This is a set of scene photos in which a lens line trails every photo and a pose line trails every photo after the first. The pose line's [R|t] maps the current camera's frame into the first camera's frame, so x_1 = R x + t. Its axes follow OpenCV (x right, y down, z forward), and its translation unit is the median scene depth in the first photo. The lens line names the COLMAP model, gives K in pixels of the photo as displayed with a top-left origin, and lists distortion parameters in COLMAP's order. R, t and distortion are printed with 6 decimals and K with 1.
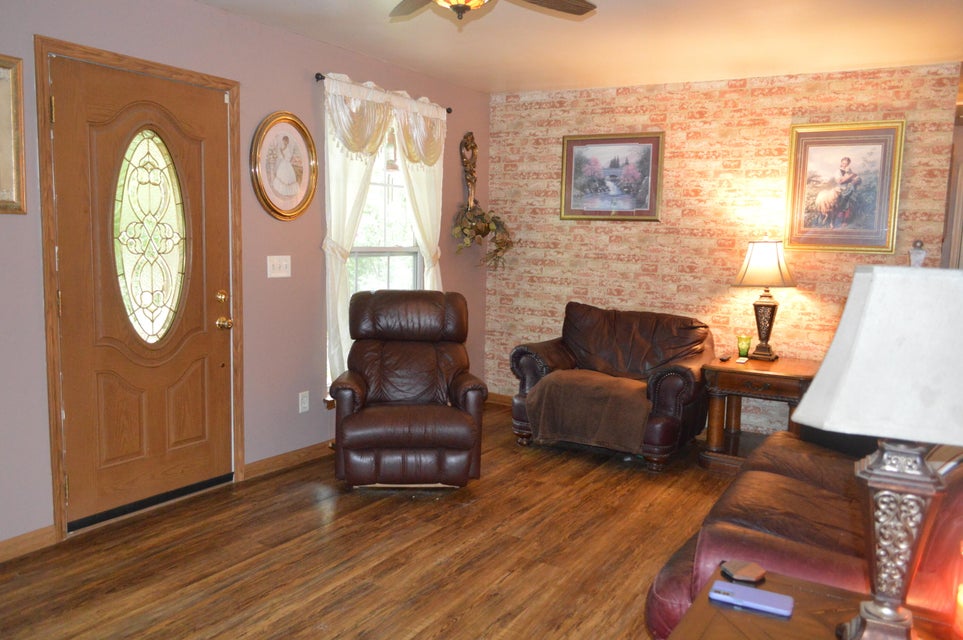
lens RADIAL K [[762.8, 0, 474.0], [0, 762.8, 322.2], [0, 0, 1]] dist [-0.009604, 0.007182]
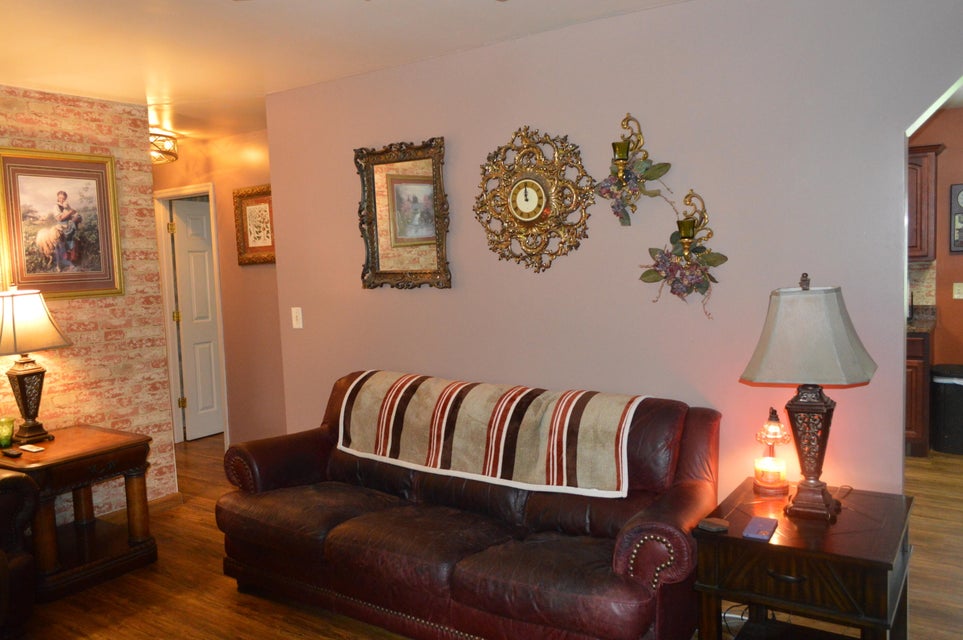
lens RADIAL K [[762.8, 0, 481.5], [0, 762.8, 320.0], [0, 0, 1]] dist [-0.009604, 0.007182]
pose [[0.055290, -0.116763, 0.991620, -0.385705], [0.152019, 0.982545, 0.107218, -0.095042], [-0.986830, 0.144816, 0.072075, 0.501450]]
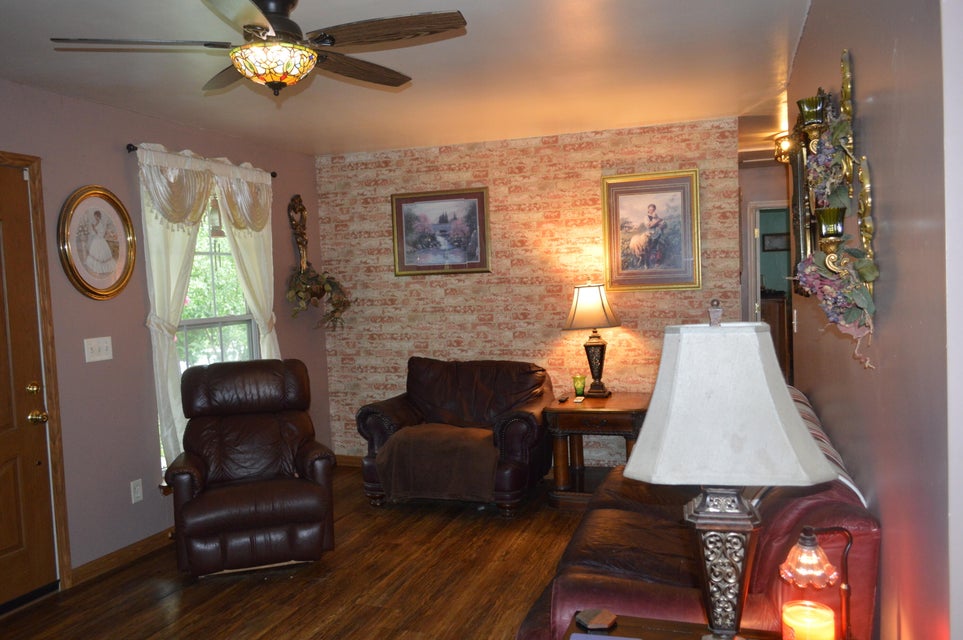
lens RADIAL K [[762.8, 0, 473.8], [0, 762.8, 322.3], [0, 0, 1]] dist [-0.009604, 0.007182]
pose [[0.975667, -0.076828, 0.205356, 0.003356], [0.089128, 0.994697, -0.051319, -0.015739], [-0.200325, 0.068373, 0.977341, -0.004264]]
